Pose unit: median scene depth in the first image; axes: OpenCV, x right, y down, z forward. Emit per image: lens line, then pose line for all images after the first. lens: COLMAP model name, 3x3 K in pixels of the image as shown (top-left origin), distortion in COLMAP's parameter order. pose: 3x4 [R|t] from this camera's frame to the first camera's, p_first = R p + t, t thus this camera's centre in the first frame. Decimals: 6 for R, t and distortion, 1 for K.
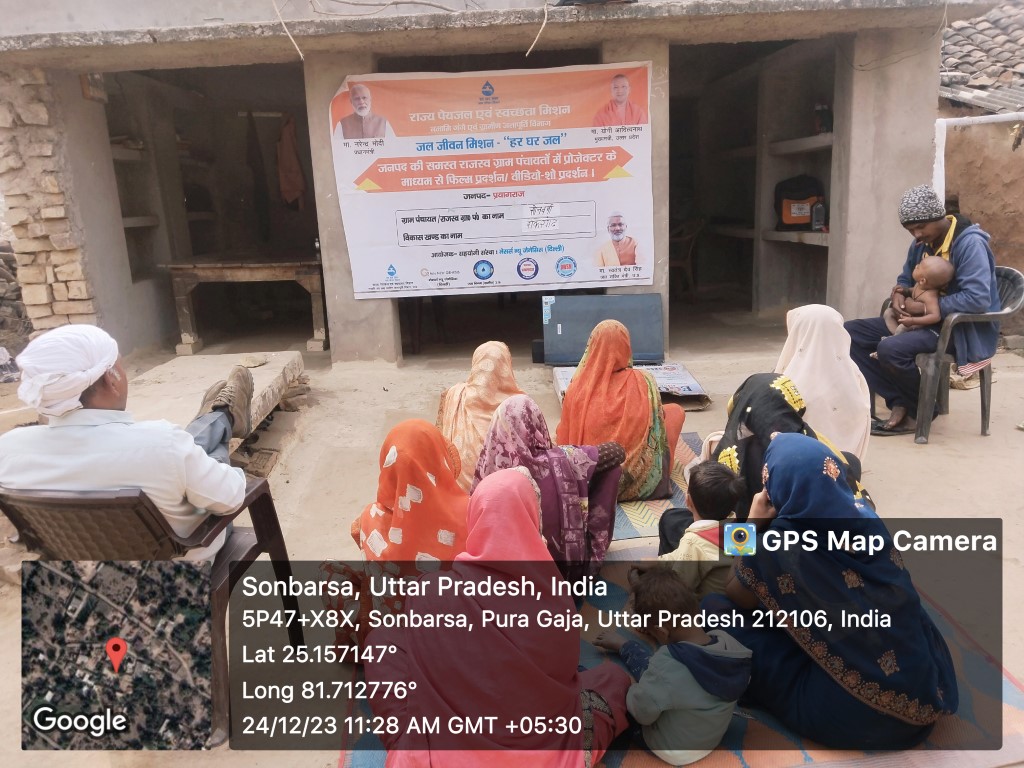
lens RADIAL K [[759.2, 0, 512.0], [0, 759.2, 384.0], [0, 0, 1]] dist [0.008060, -0.028068]
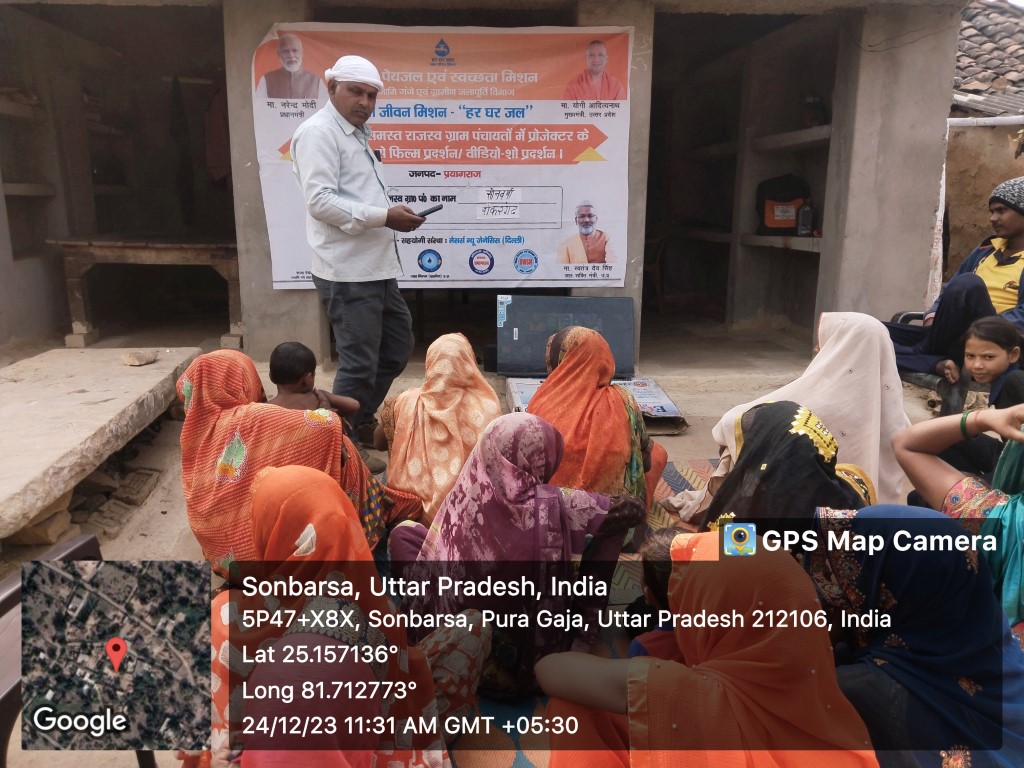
lens RADIAL K [[763.9, 0, 489.0], [0, 763.9, 384.1], [0, 0, 1]] dist [0.001119, -0.000037]
pose [[0.998685, 0.036428, 0.036081, 0.003255], [-0.036232, 0.999325, -0.006066, -0.009248], [-0.036278, 0.004751, 0.999330, 0.139428]]
